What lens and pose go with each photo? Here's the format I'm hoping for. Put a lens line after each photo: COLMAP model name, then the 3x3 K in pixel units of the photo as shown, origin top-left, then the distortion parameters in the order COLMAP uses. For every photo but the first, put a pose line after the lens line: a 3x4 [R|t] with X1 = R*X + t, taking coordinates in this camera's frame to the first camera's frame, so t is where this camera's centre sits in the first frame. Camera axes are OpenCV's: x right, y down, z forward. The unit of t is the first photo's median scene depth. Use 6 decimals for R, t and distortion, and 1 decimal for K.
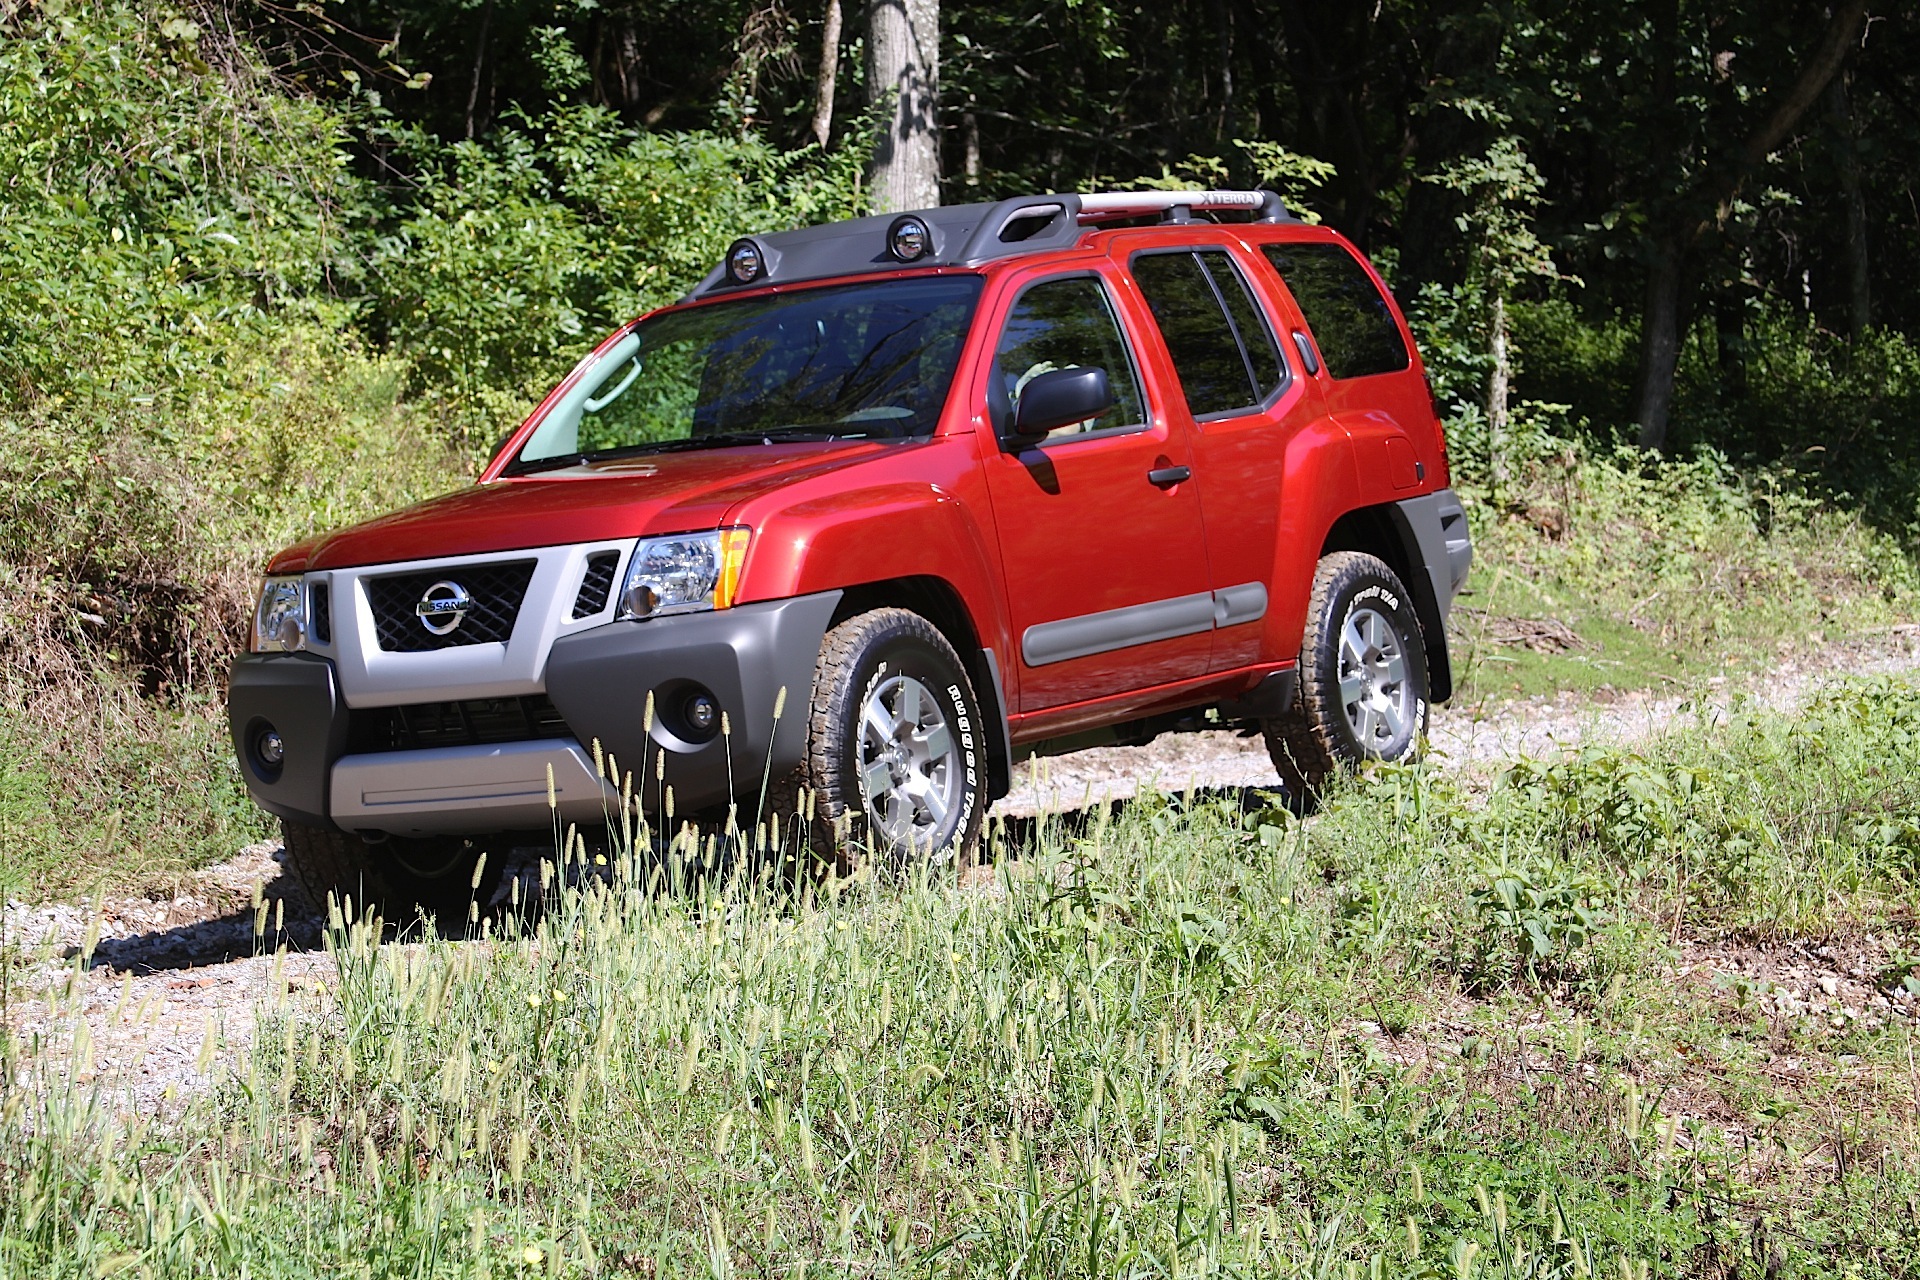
lens RADIAL K [[4982.3, 0, 950.4], [0, 4982.3, 645.6], [0, 0, 1]] dist [0.142706, 0.000000]
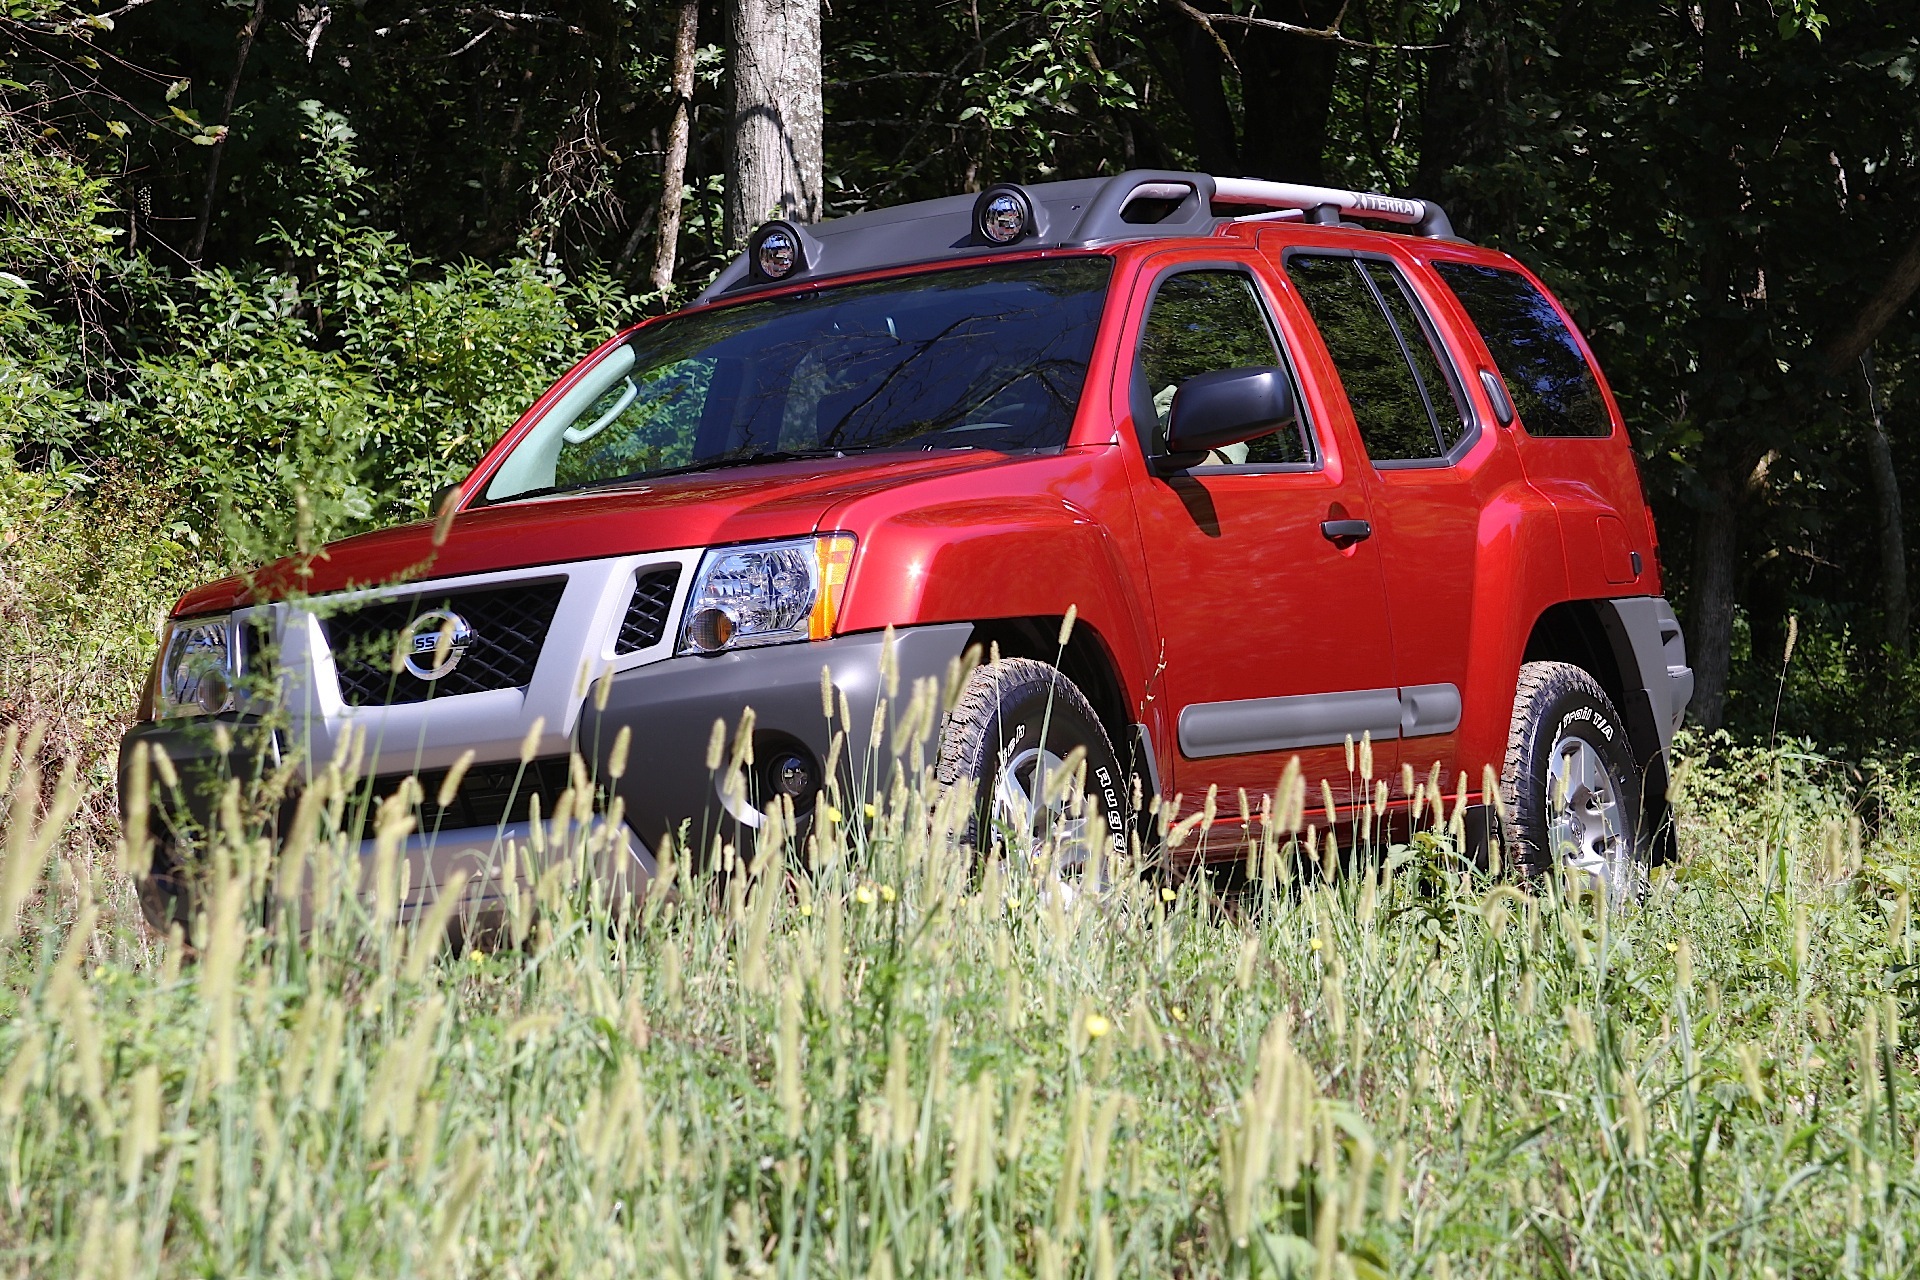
lens RADIAL K [[6473.0, 0, 972.1], [0, 6473.0, 634.6], [0, 0, 1]] dist [0.329490, 0.000000]
pose [[0.998029, 0.009370, 0.062055, -0.068977], [-0.003960, 0.996223, -0.086738, 0.062962], [-0.062633, 0.086321, 0.994297, 0.026910]]
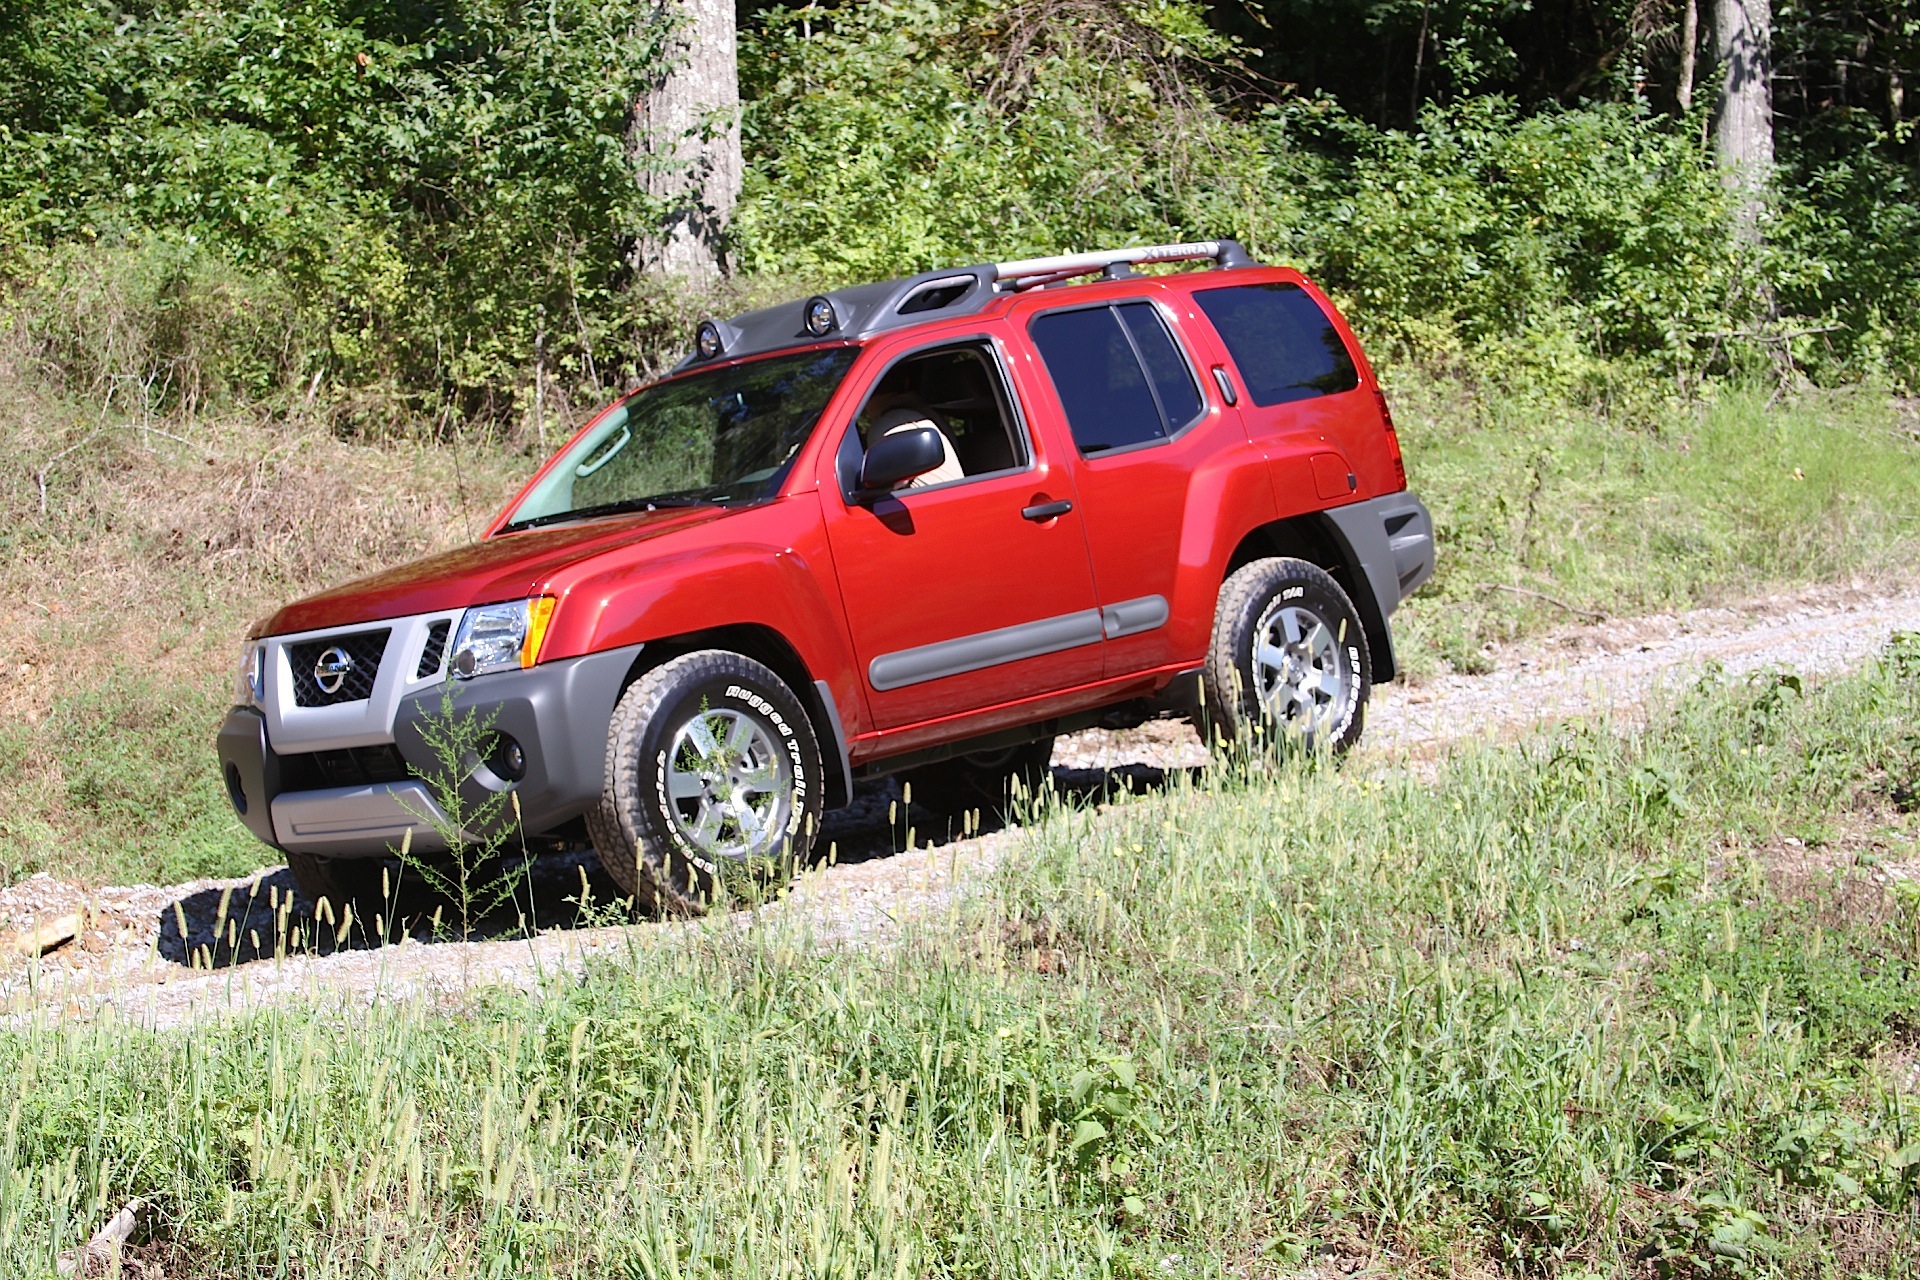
lens RADIAL K [[3782.5, 0, 961.5], [0, 3782.5, 640.1], [0, 0, 1]] dist [-0.231553, 0.000000]
pose [[0.969928, -0.035992, -0.240716, 0.218502], [0.044791, 0.998510, 0.031184, -0.030315], [0.239235, -0.041028, 0.970095, 0.142966]]
